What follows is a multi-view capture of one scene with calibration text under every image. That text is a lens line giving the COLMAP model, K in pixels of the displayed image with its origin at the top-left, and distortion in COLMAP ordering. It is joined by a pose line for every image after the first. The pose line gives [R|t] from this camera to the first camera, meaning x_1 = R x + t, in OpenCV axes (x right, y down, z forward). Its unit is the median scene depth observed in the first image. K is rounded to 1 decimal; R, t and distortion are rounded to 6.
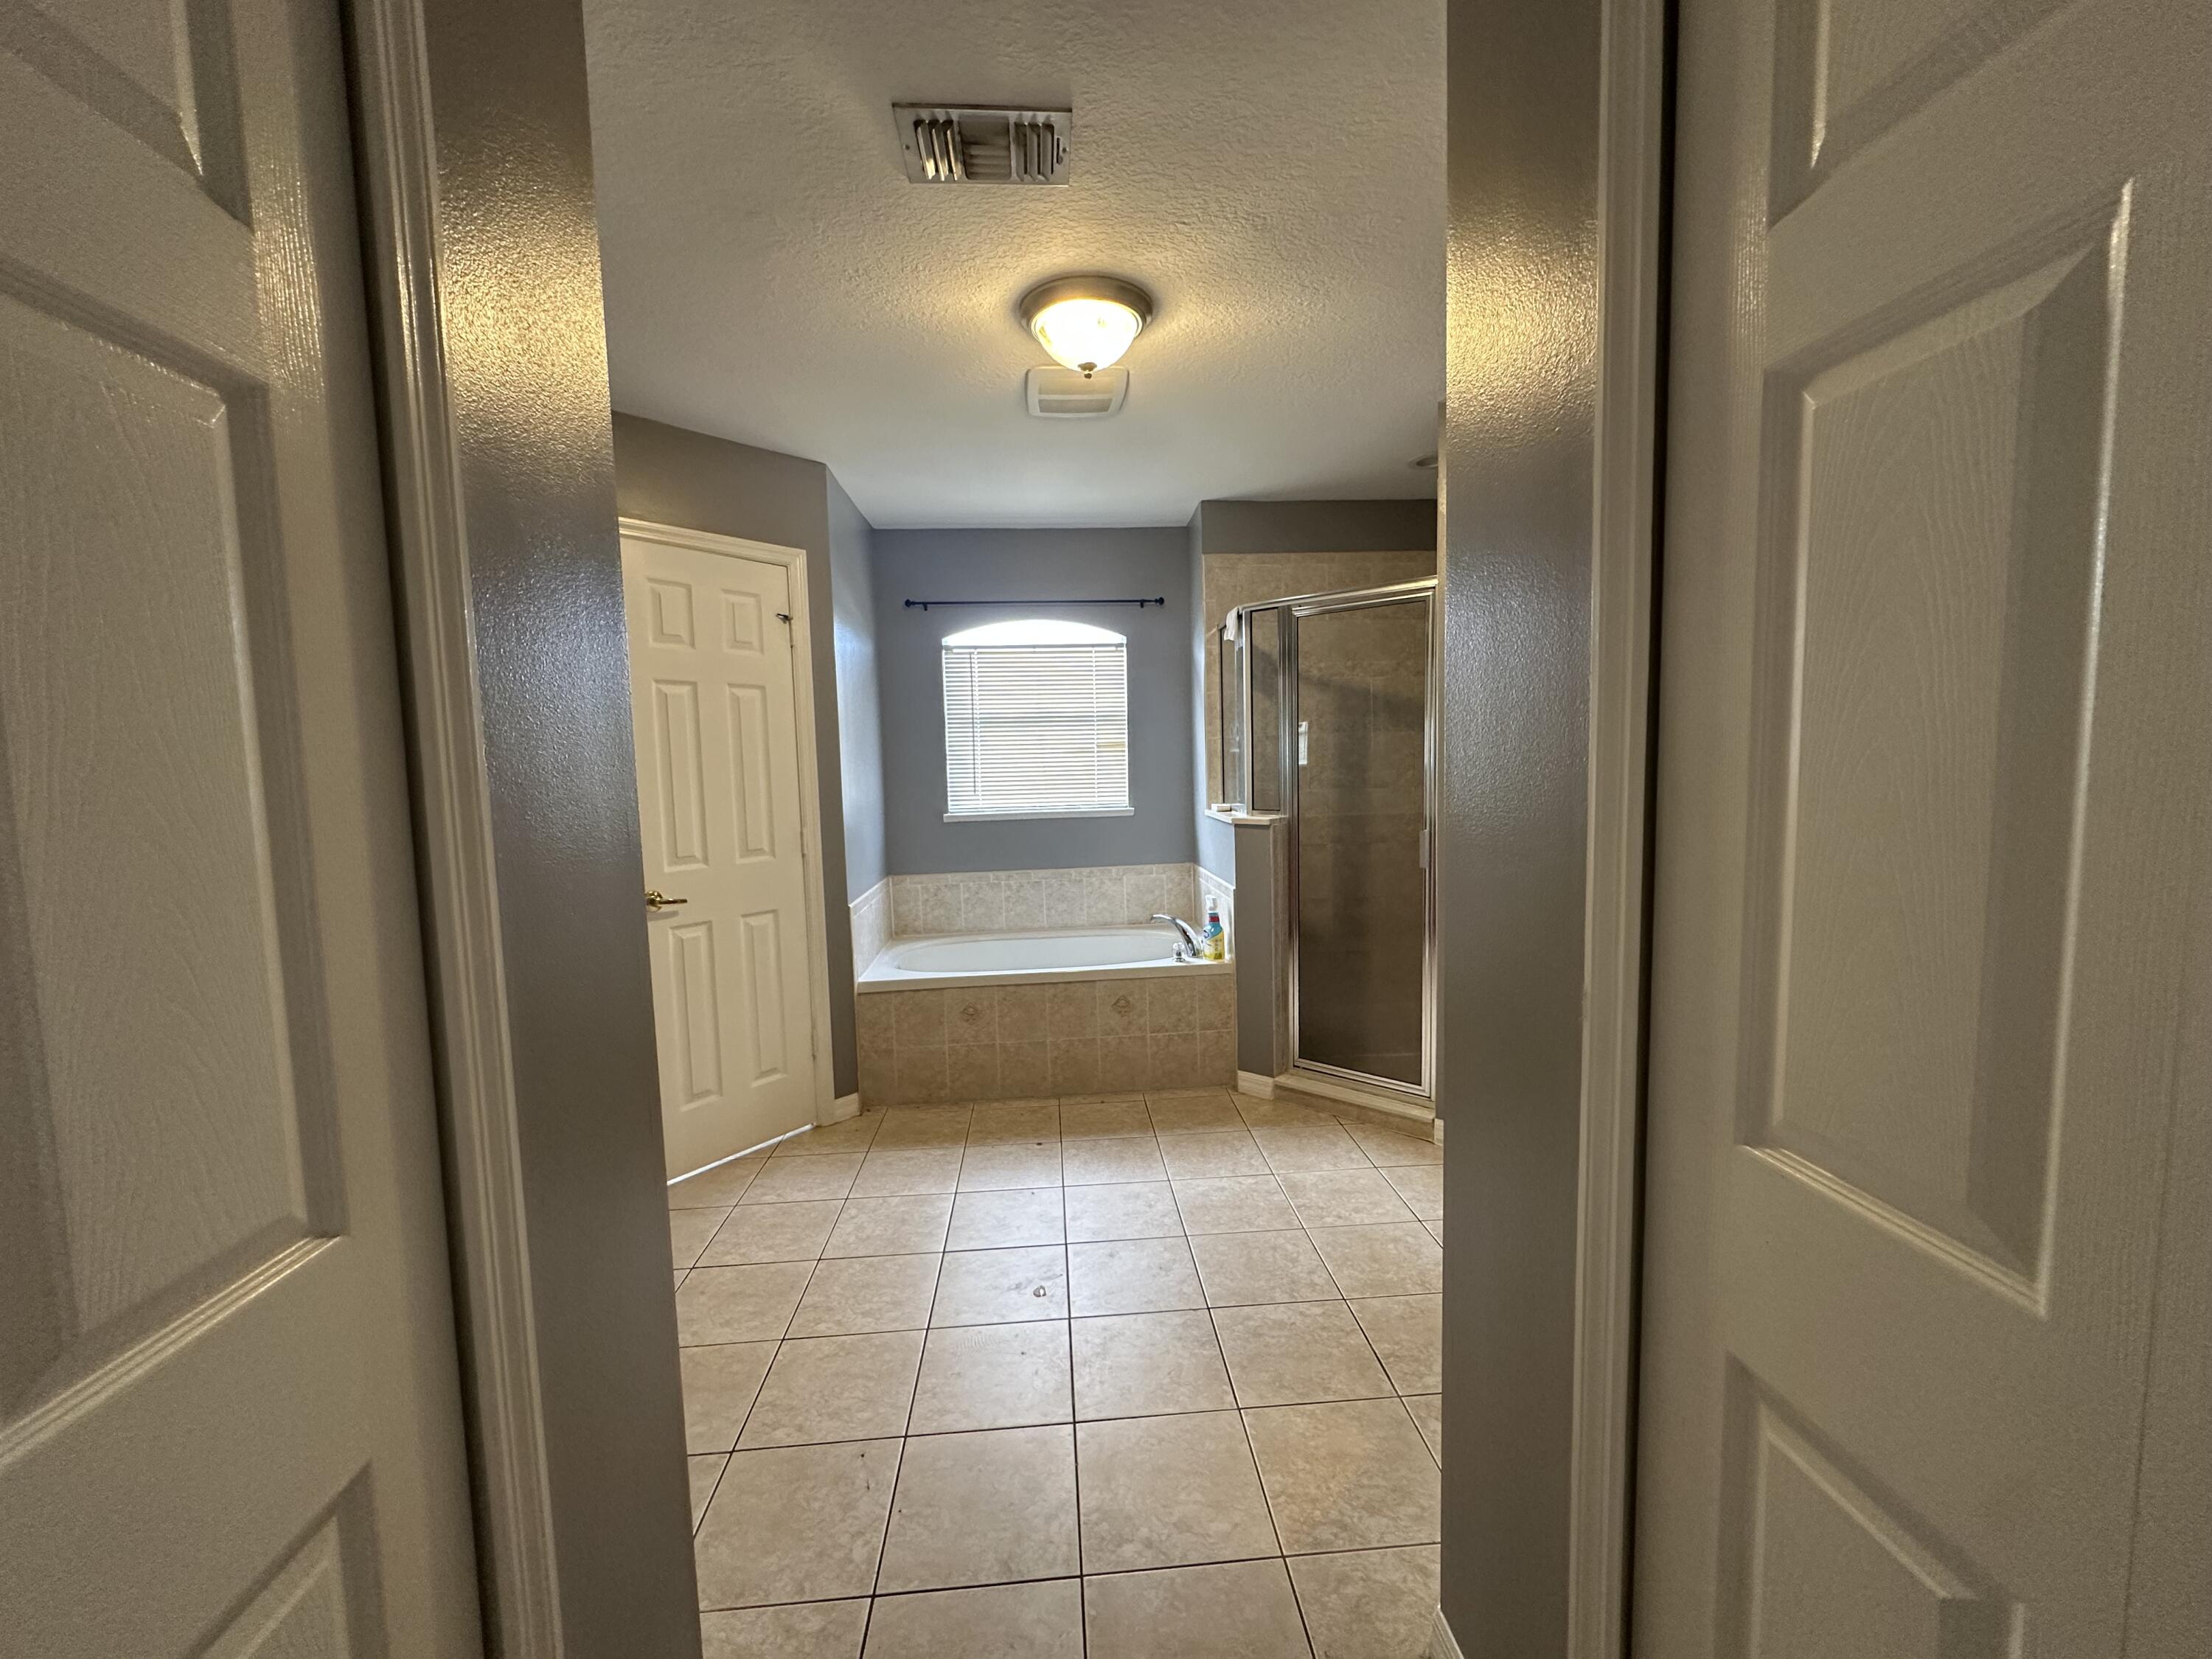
lens RADIAL K [[893.0, 0, 1107.3], [0, 893.0, 829.7], [0, 0, 1]] dist [-0.000400, 0.000647]
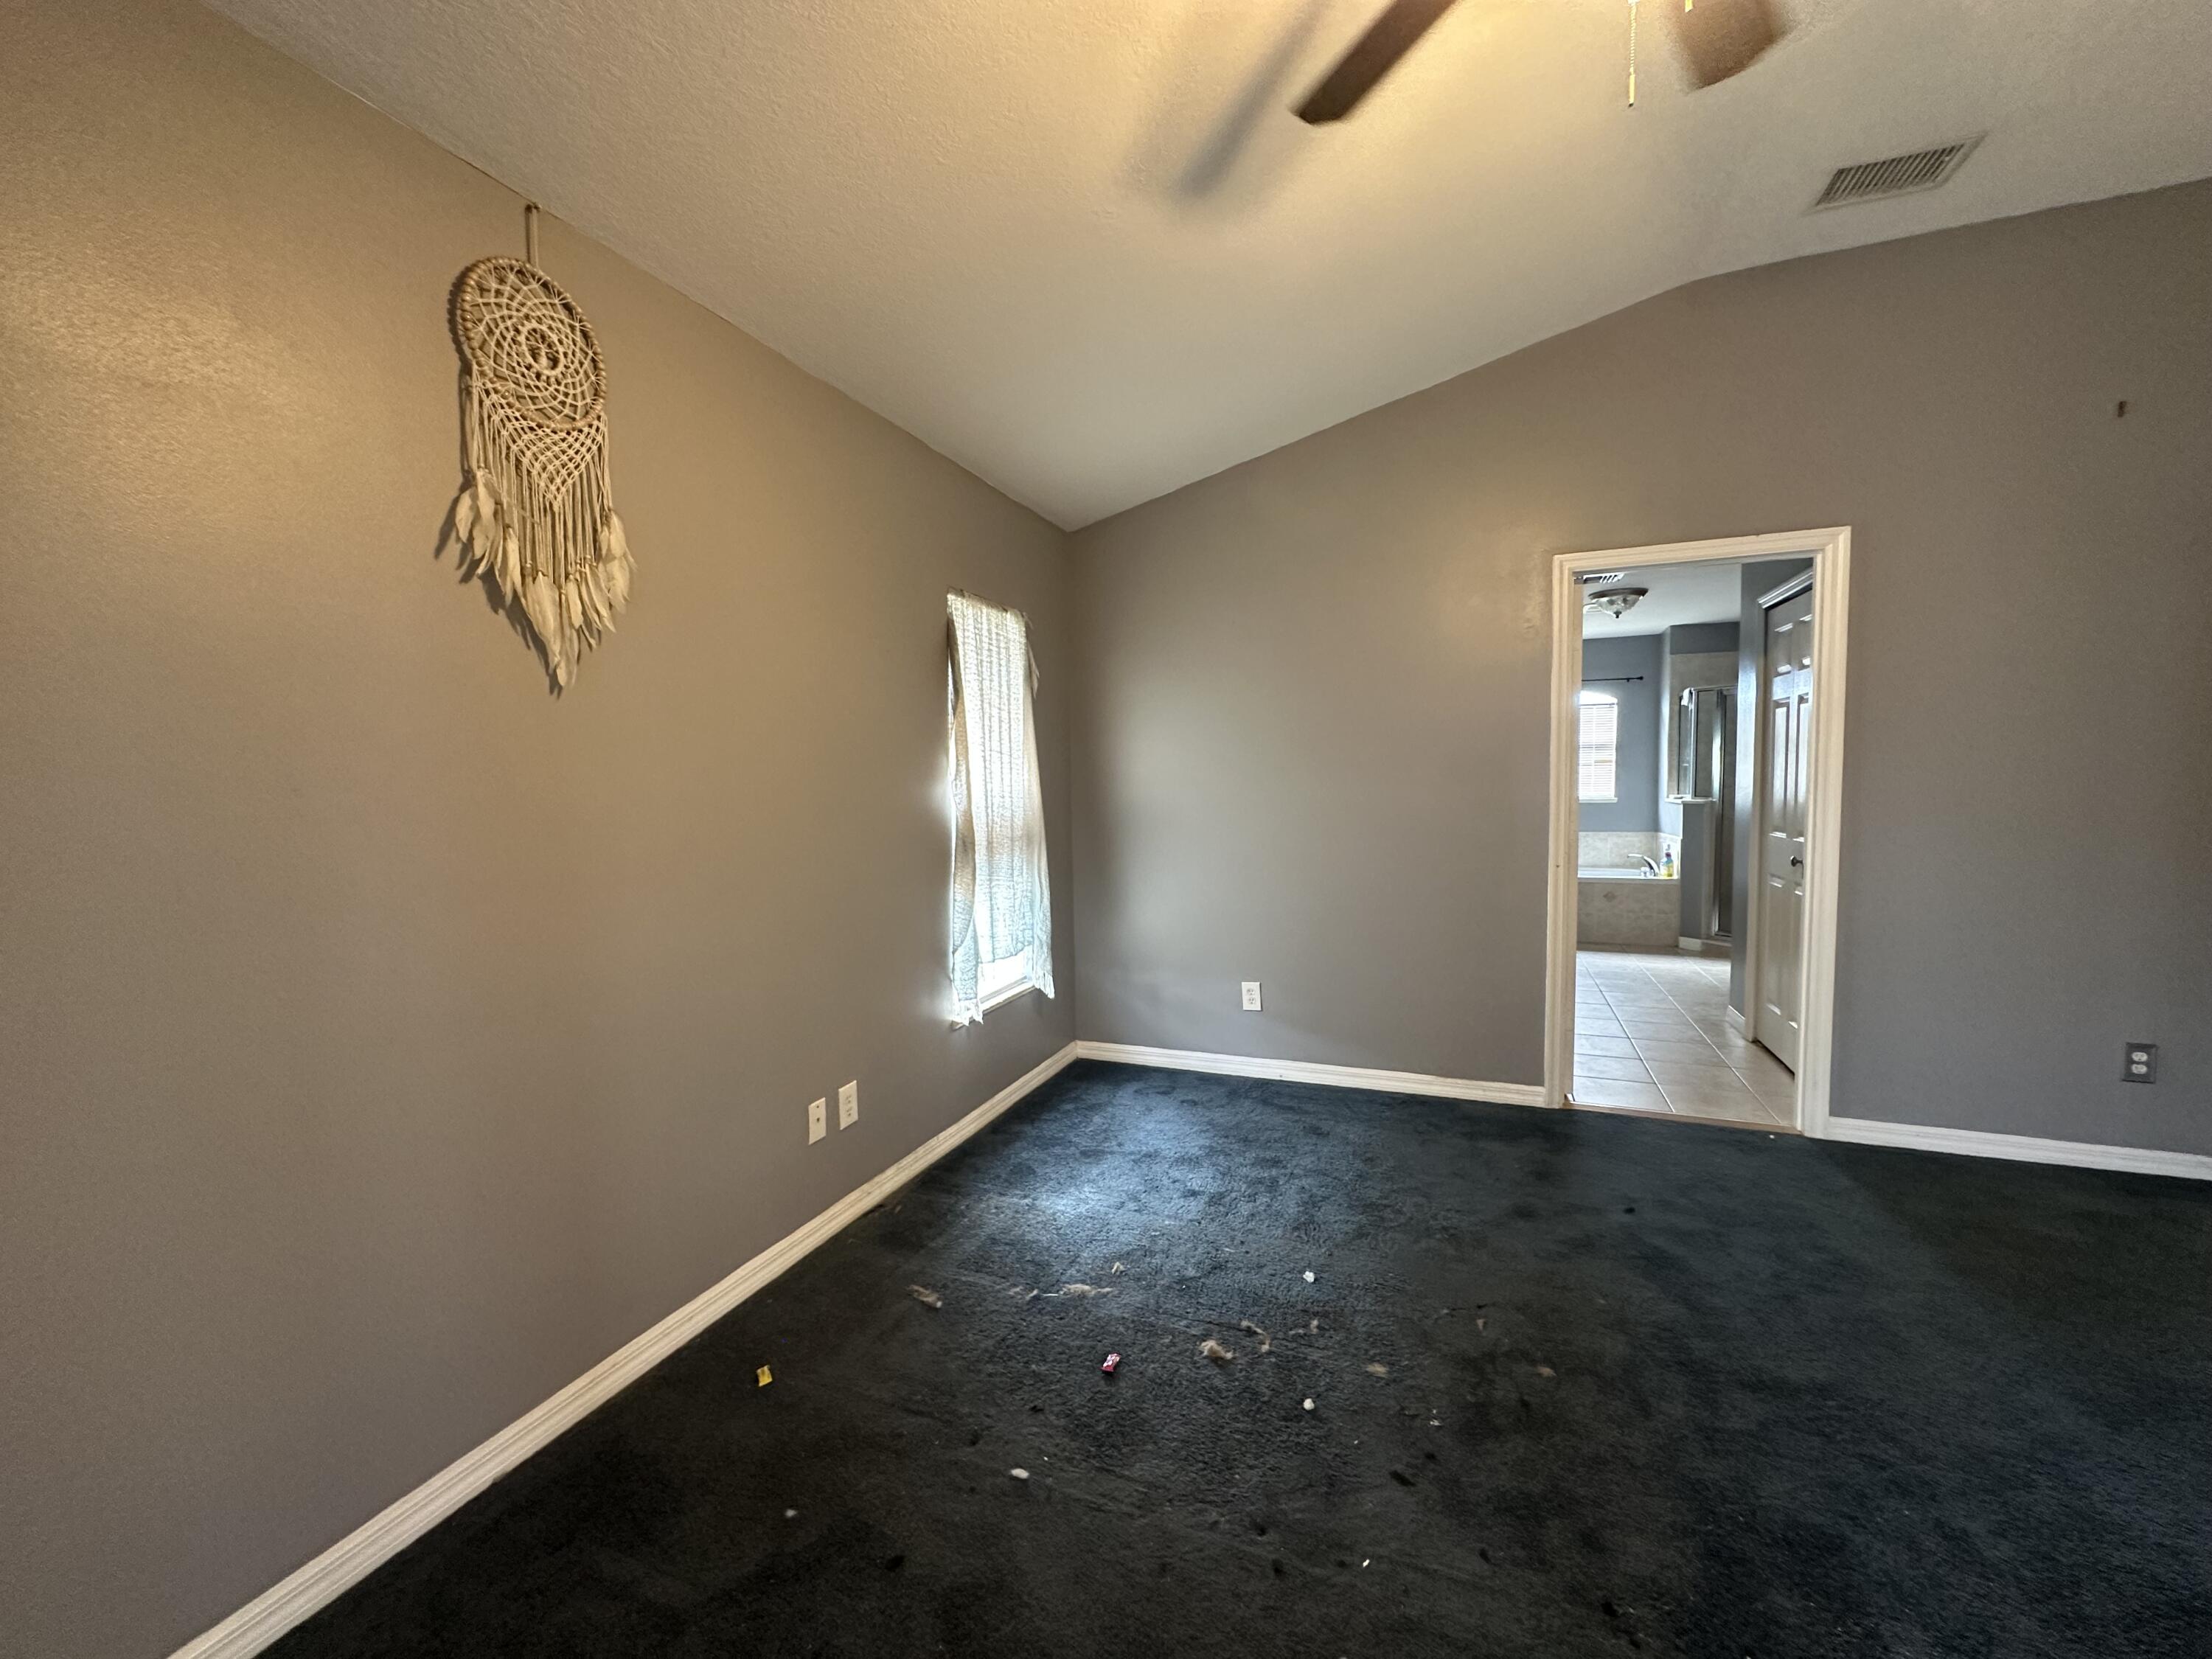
lens RADIAL K [[893.0, 0, 1107.0], [0, 893.0, 834.3], [0, 0, 1]] dist [-0.000400, 0.000647]
pose [[0.897997, 0.039982, -0.438181, -0.114114], [-0.045947, 0.998939, -0.003015, 0.113095], [0.437595, 0.022841, 0.898882, -1.160151]]
